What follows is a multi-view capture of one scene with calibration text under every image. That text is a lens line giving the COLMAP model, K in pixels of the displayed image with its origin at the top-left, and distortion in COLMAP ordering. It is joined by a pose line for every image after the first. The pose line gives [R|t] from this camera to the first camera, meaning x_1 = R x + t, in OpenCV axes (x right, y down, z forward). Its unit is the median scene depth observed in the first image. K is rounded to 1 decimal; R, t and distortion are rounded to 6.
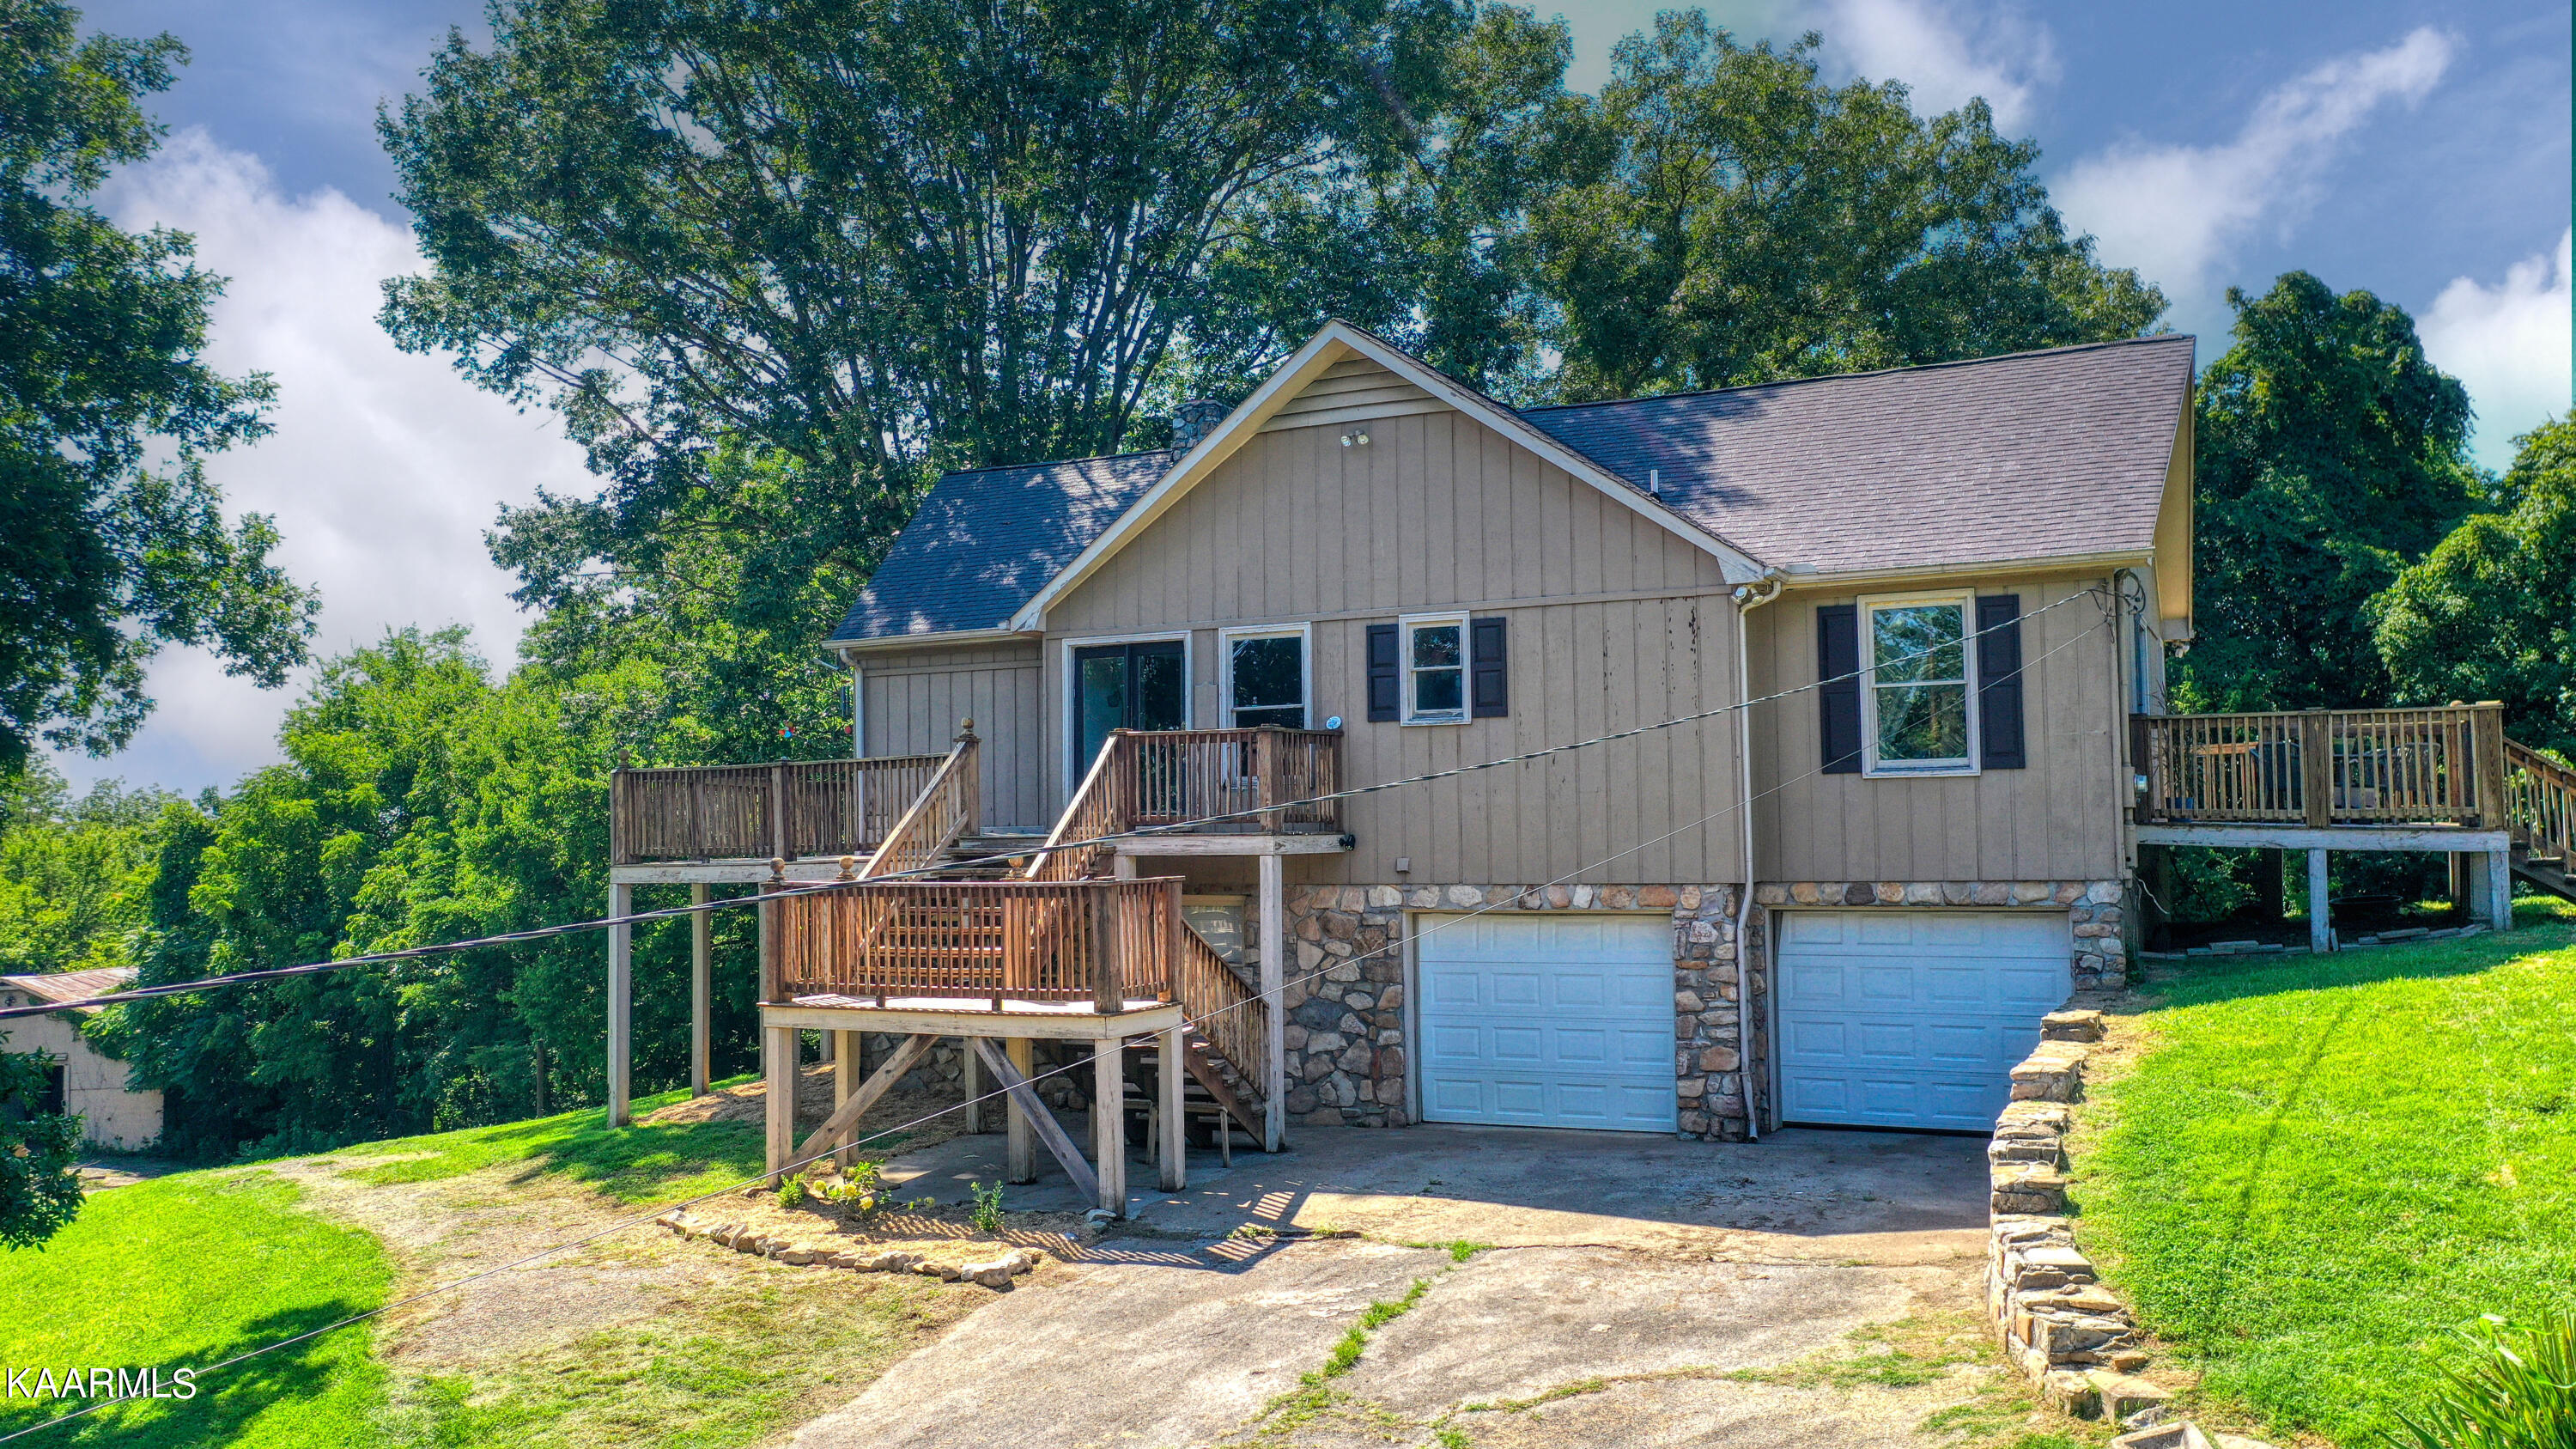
lens RADIAL K [[2098.2, 0, 1305.8], [0, 2098.2, 728.7], [0, 0, 1]] dist [0.000793, 0.000720]
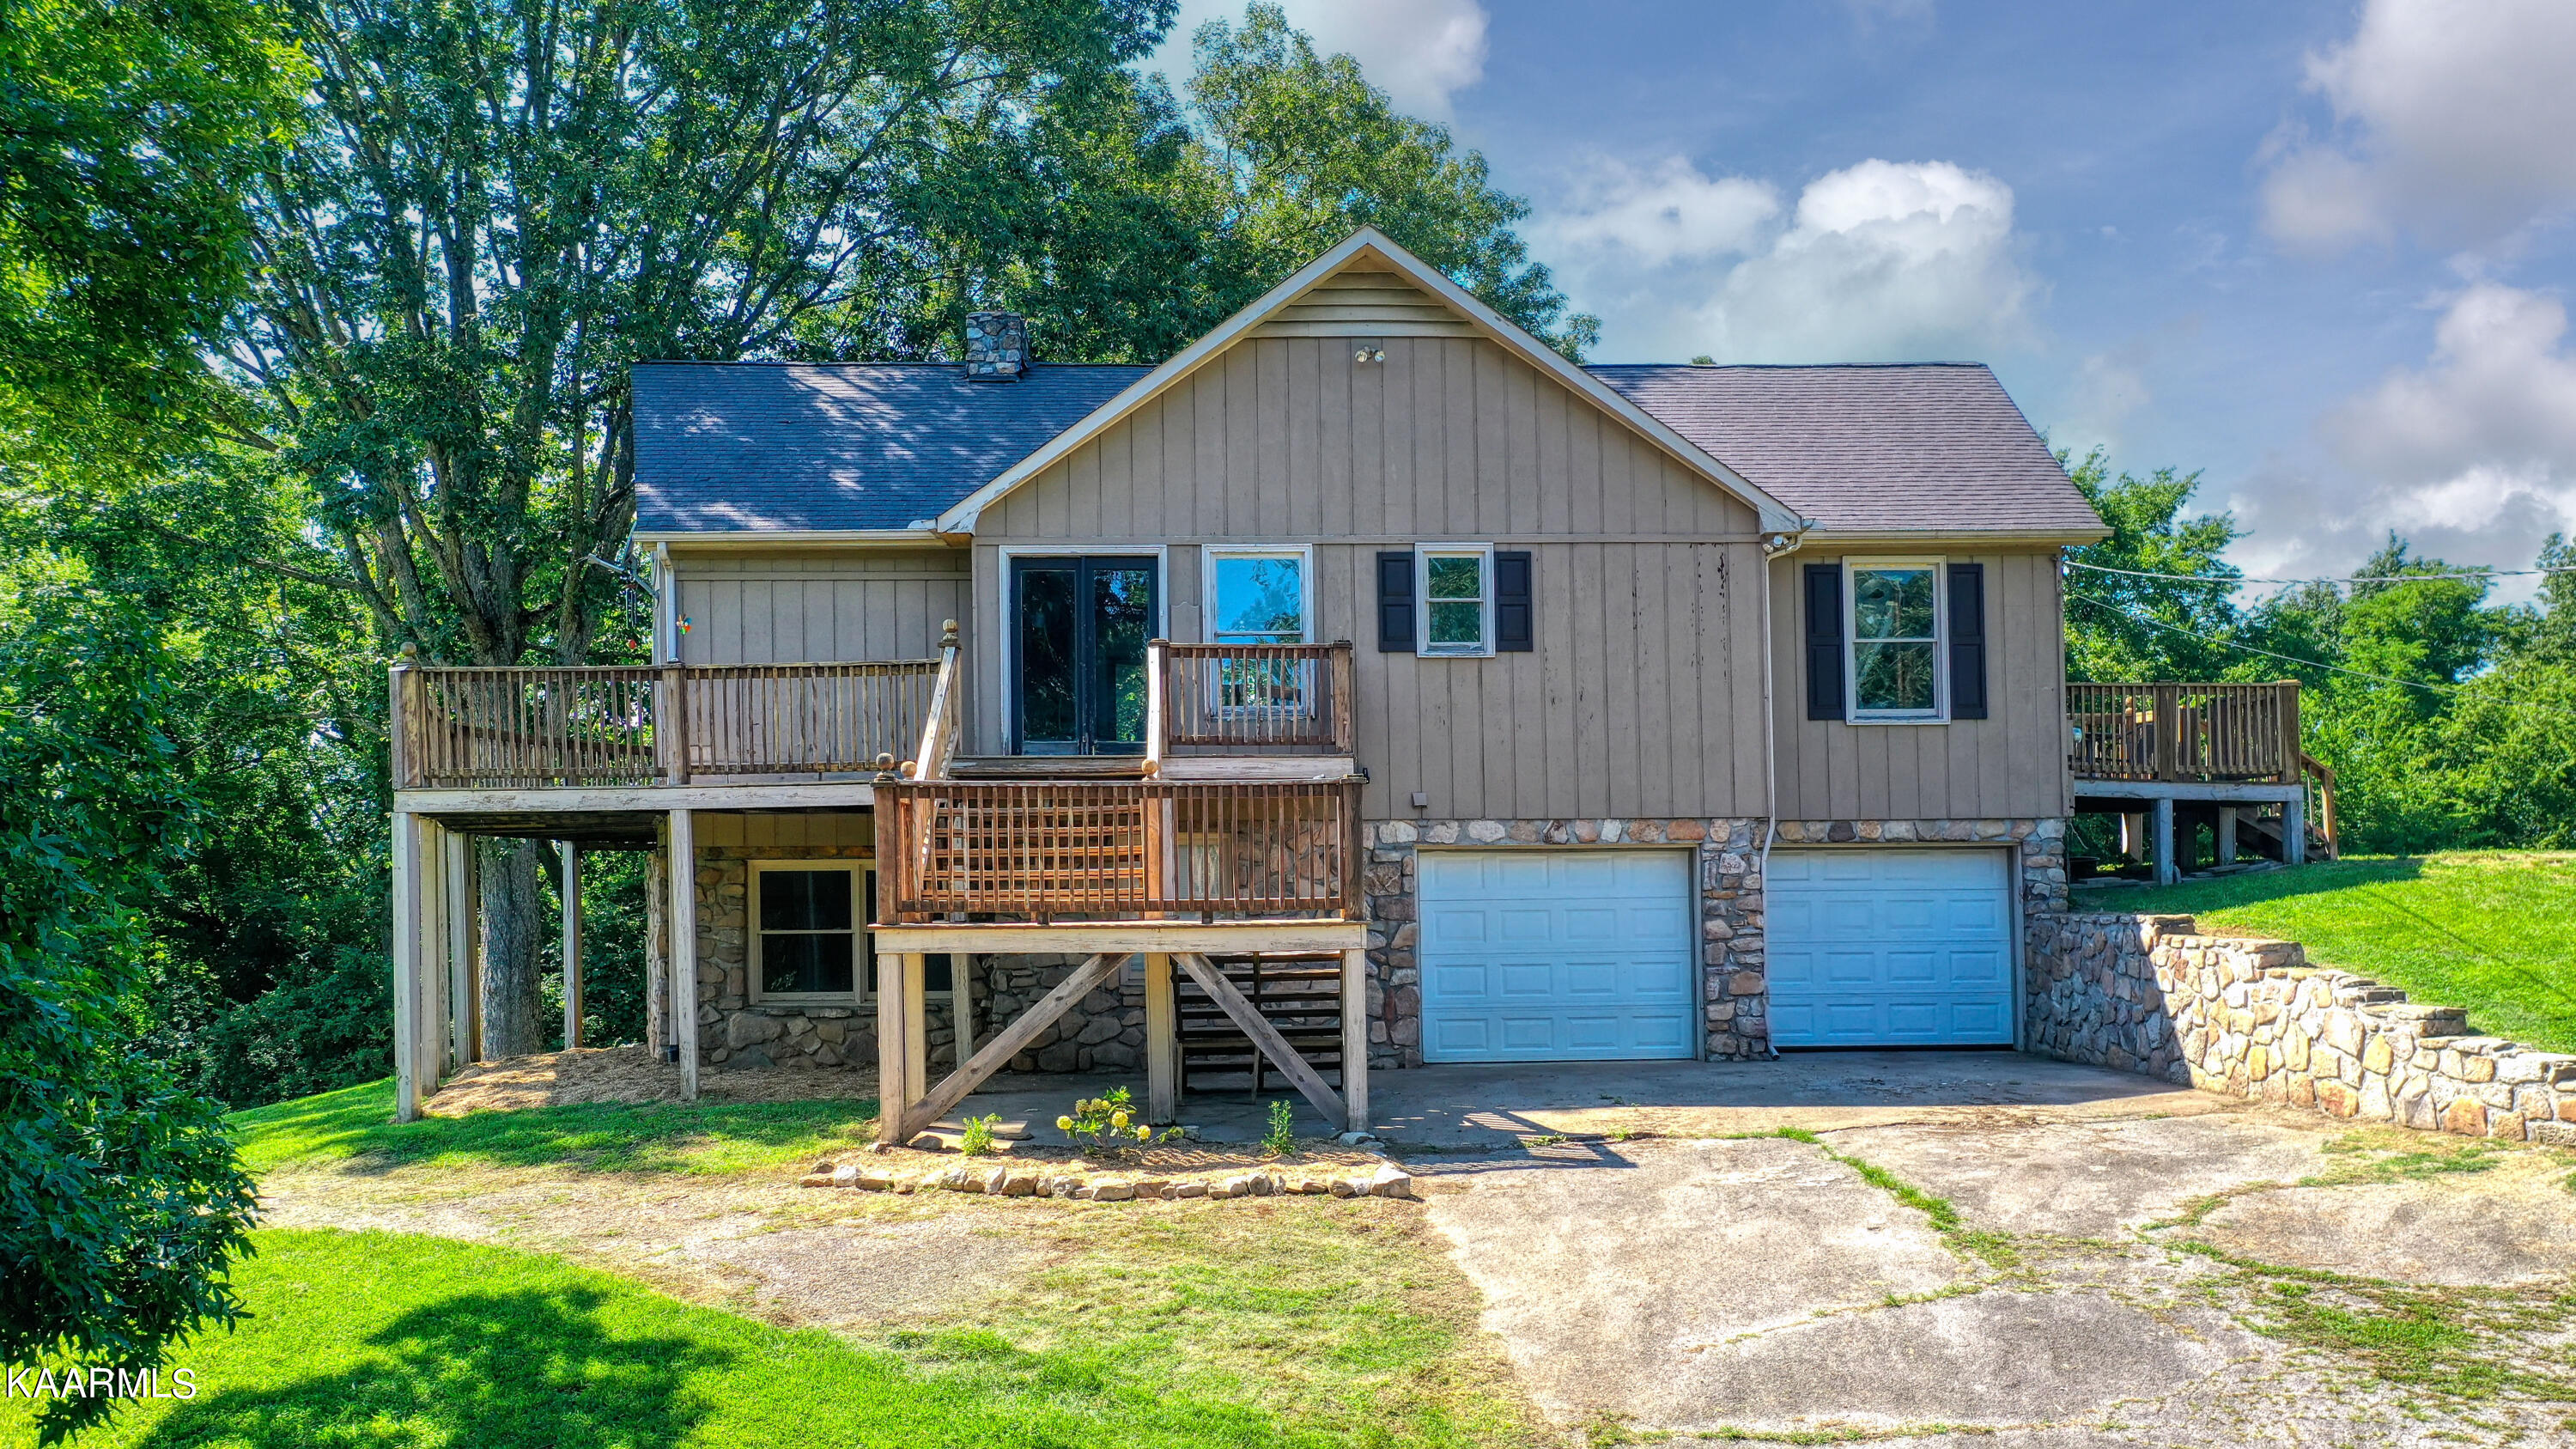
lens RADIAL K [[2098.2, 0, 1388.4], [0, 2098.2, 879.4], [0, 0, 1]] dist [0.000793, 0.000720]
pose [[0.873827, 0.011649, 0.486098, -0.463306], [-0.028456, 0.999225, 0.027209, 0.079919], [-0.485404, -0.037609, 0.873481, 0.164620]]
